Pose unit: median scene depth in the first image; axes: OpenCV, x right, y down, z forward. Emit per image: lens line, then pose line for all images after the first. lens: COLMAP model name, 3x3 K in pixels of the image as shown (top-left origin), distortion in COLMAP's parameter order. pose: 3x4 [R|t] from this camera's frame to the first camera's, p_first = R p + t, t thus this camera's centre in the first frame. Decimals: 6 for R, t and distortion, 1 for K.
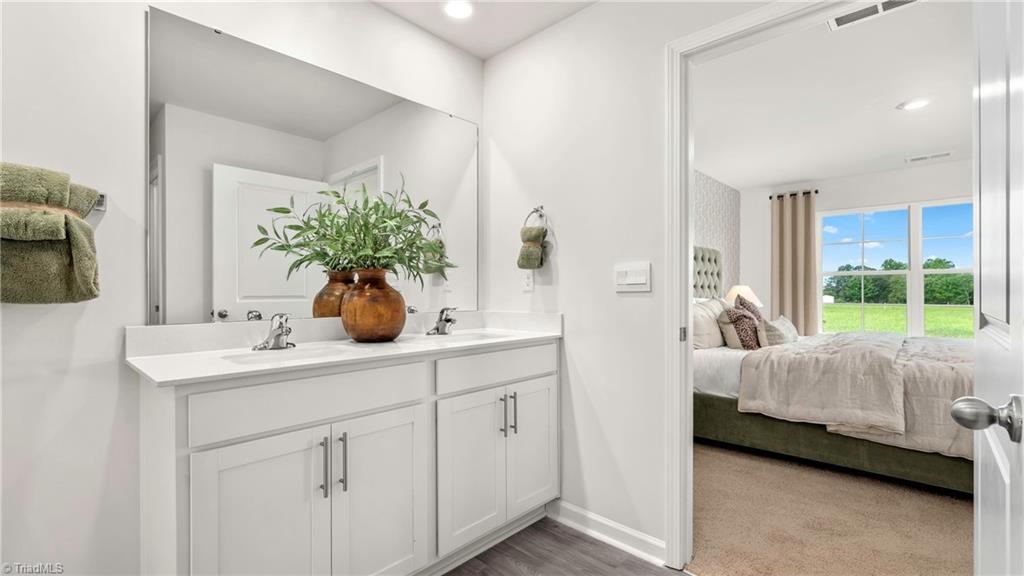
lens RADIAL K [[450.9, 0, 517.8], [0, 450.9, 294.4], [0, 0, 1]] dist [0.001136, -0.000023]
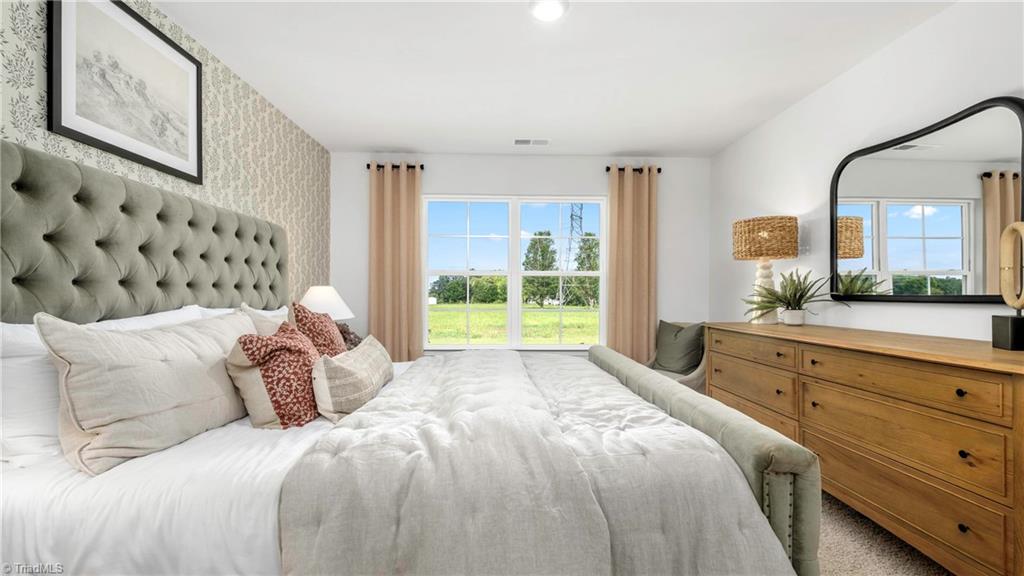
lens RADIAL K [[450.9, 0, 514.6], [0, 450.9, 292.8], [0, 0, 1]] dist [0.001136, -0.000023]
pose [[0.708206, 0.005152, 0.705987, 0.243486], [0.000022, 0.999973, -0.007319, -0.004661], [-0.706006, 0.005199, 0.708187, 0.360551]]
